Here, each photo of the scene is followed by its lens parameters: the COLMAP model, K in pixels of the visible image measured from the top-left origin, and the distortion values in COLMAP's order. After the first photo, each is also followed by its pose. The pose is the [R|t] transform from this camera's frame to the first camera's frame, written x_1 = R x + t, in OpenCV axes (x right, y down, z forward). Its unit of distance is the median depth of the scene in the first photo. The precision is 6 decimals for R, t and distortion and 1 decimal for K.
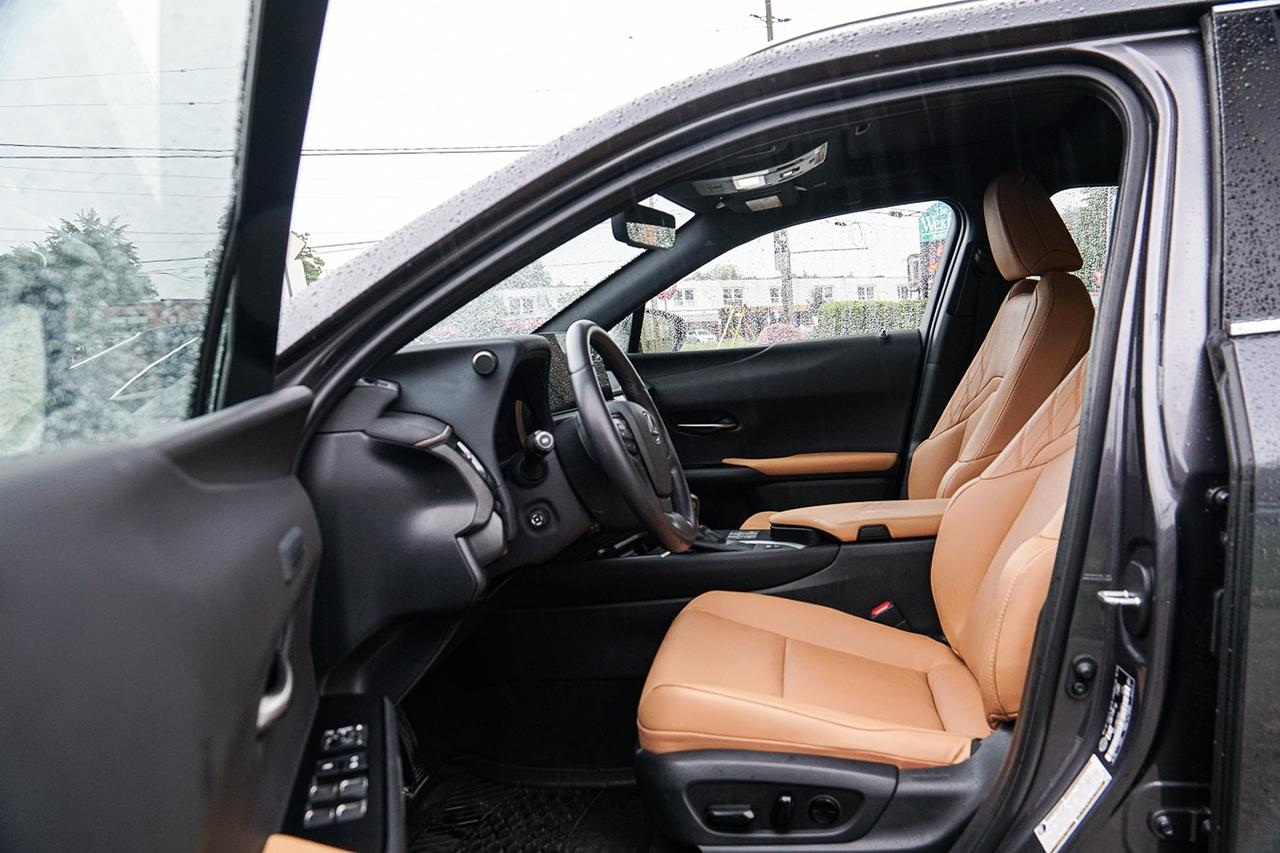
lens RADIAL K [[1003.7, 0, 640.0], [0, 1003.7, 426.5], [0, 0, 1]] dist [-0.147315, 0.124399]
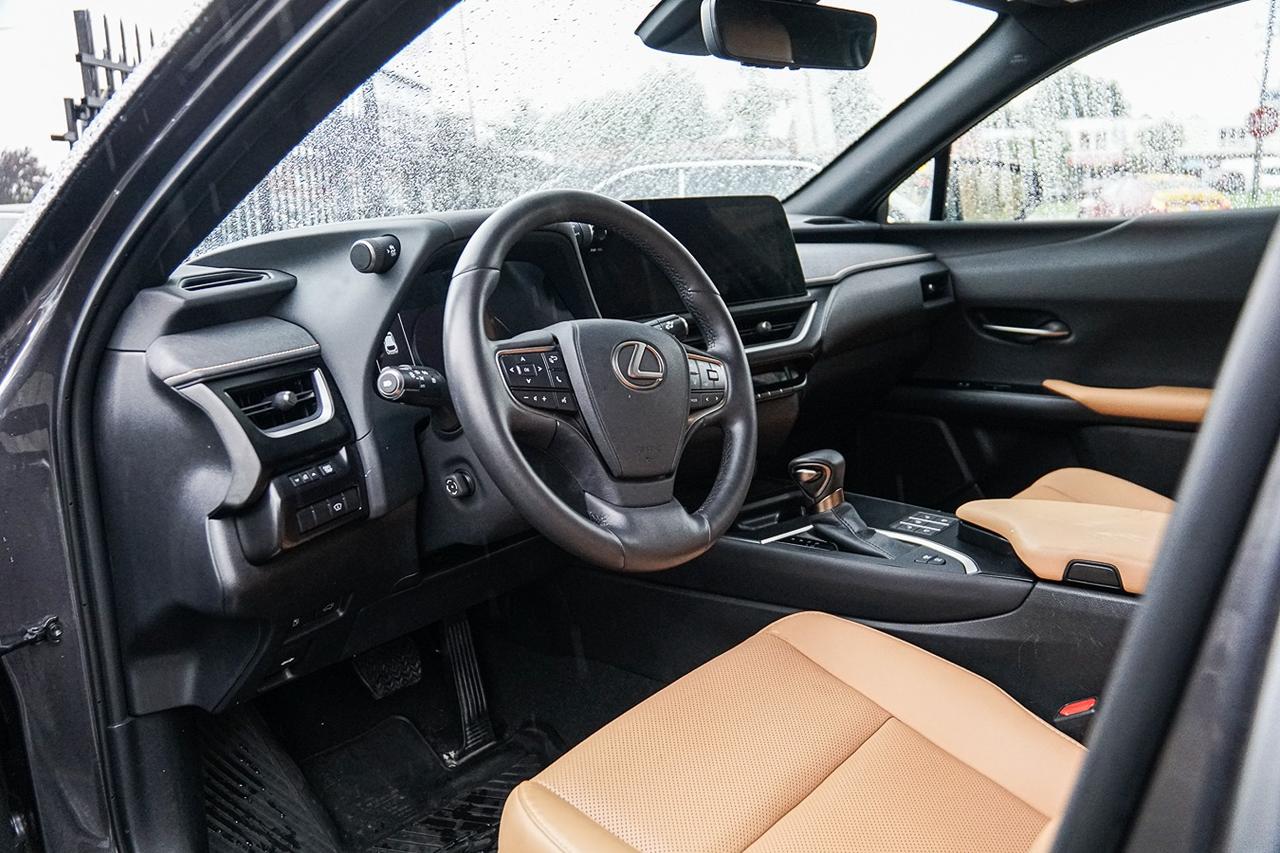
lens RADIAL K [[1003.7, 0, 640.0], [0, 1003.7, 426.5], [0, 0, 1]] dist [-0.147315, 0.124399]
pose [[0.851376, 0.134449, -0.507033, 0.263524], [-0.051212, 0.983281, 0.174745, -0.055571], [0.522050, -0.122807, 0.844027, 0.374465]]
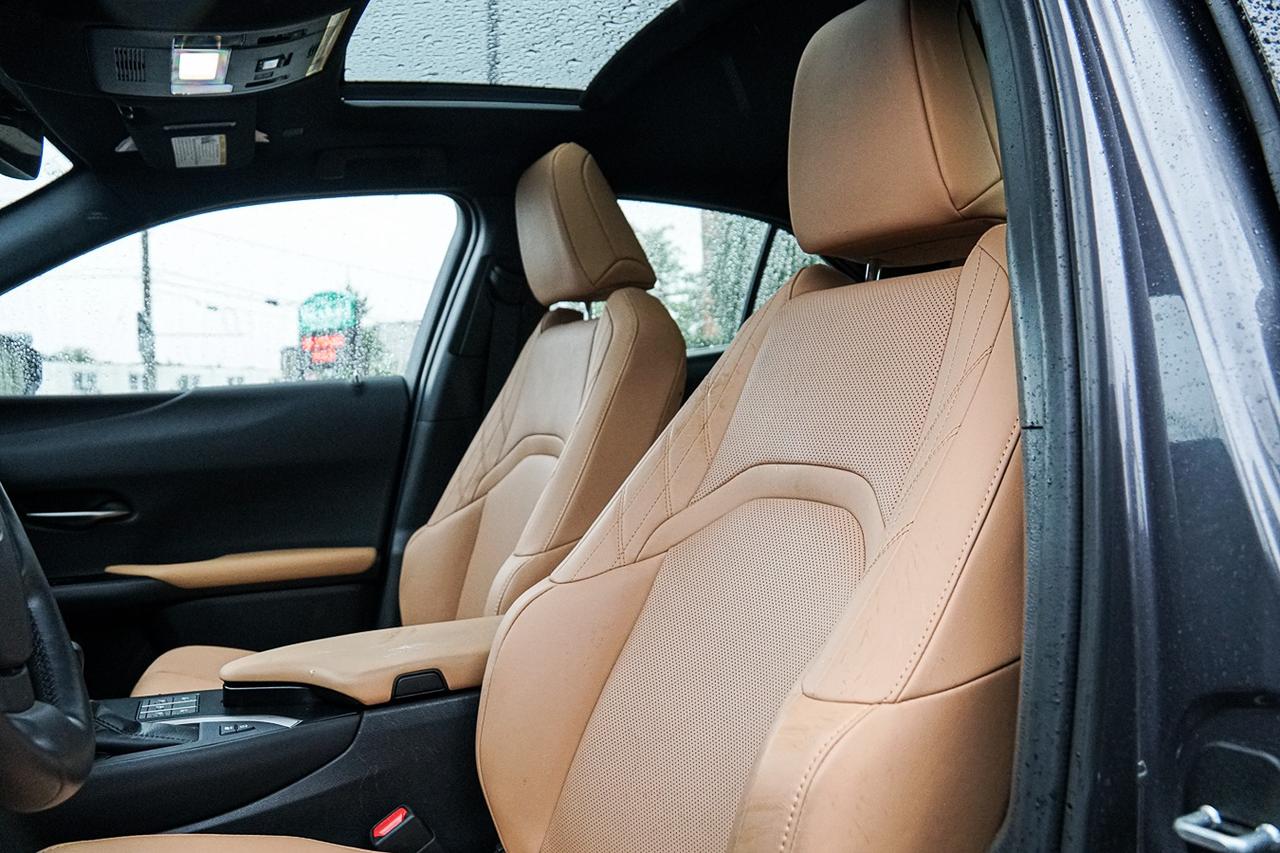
lens RADIAL K [[1003.7, 0, 640.0], [0, 1003.7, 426.5], [0, 0, 1]] dist [-0.147315, 0.124399]
pose [[0.816184, 0.024567, 0.577269, 0.003537], [0.031060, 0.995785, -0.086293, 0.009817], [-0.576957, 0.088361, 0.811981, 0.410328]]
